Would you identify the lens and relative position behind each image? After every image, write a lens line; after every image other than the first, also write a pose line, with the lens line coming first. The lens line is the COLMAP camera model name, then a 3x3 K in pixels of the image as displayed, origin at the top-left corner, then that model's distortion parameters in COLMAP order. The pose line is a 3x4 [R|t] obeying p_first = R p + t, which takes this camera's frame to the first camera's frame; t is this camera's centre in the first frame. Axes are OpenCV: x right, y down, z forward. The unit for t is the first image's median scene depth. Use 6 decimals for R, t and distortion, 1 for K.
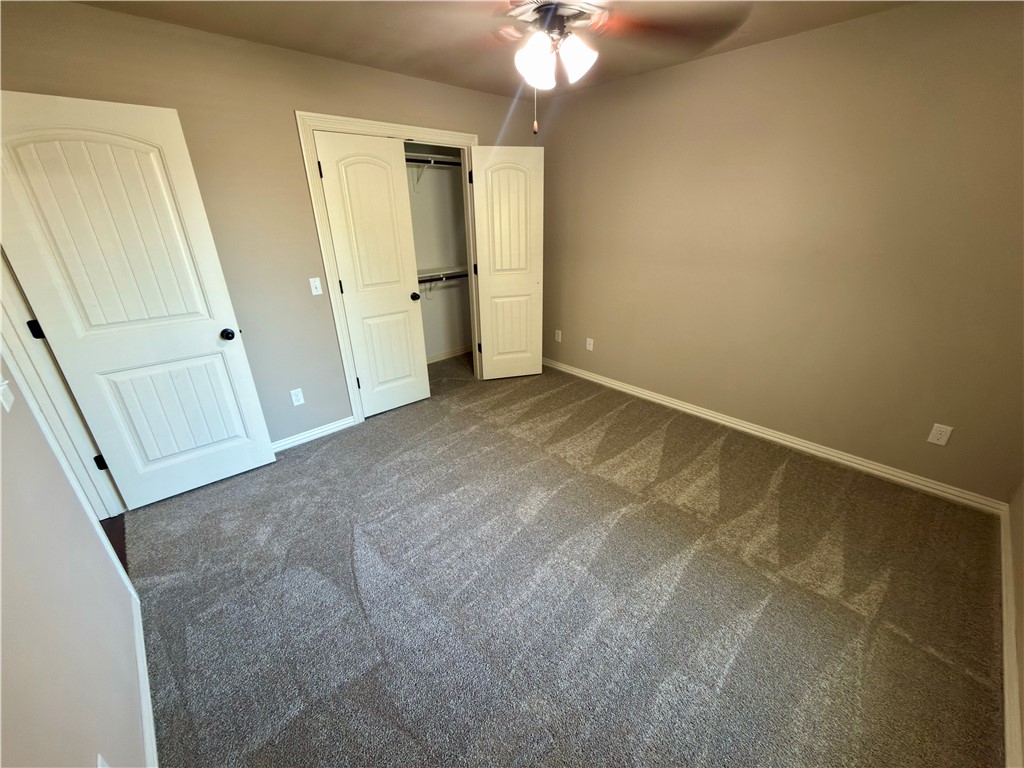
lens RADIAL K [[408.5, 0, 512.0], [0, 408.5, 384.0], [0, 0, 1]] dist [0.000165, -0.000229]
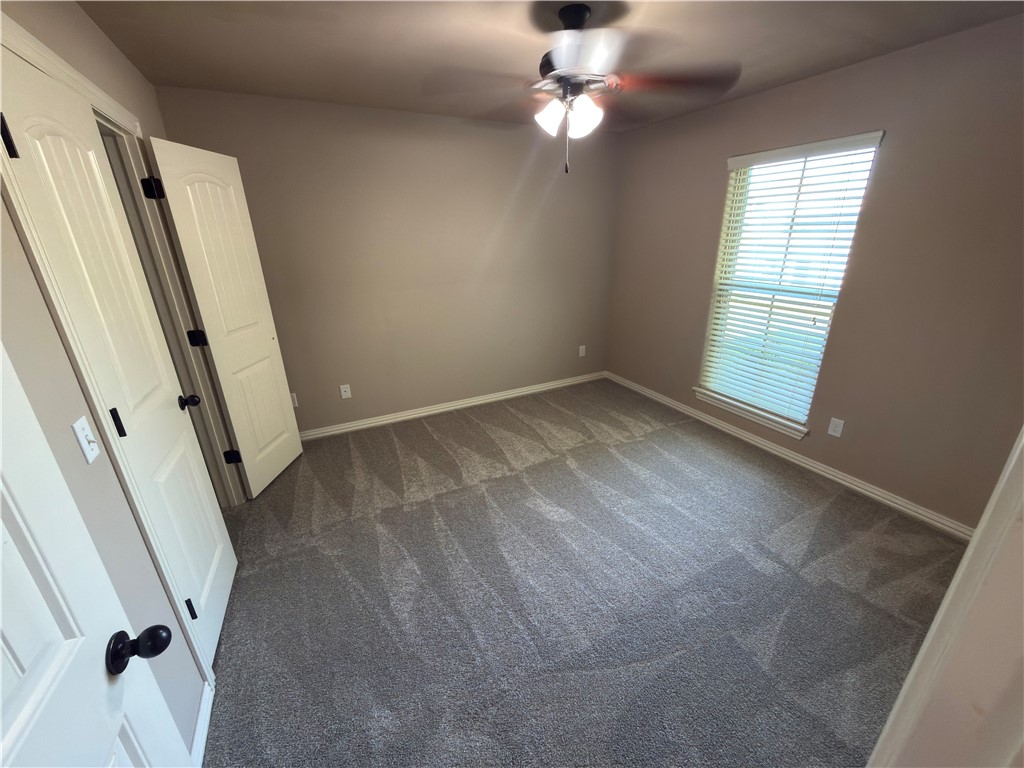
lens RADIAL K [[408.5, 0, 512.0], [0, 408.5, 384.0], [0, 0, 1]] dist [0.000165, -0.000229]
pose [[0.281011, -0.321436, 0.904274, -0.706433], [0.391092, 0.898810, 0.197958, -0.208936], [-0.876402, 0.298026, 0.378286, 0.502091]]
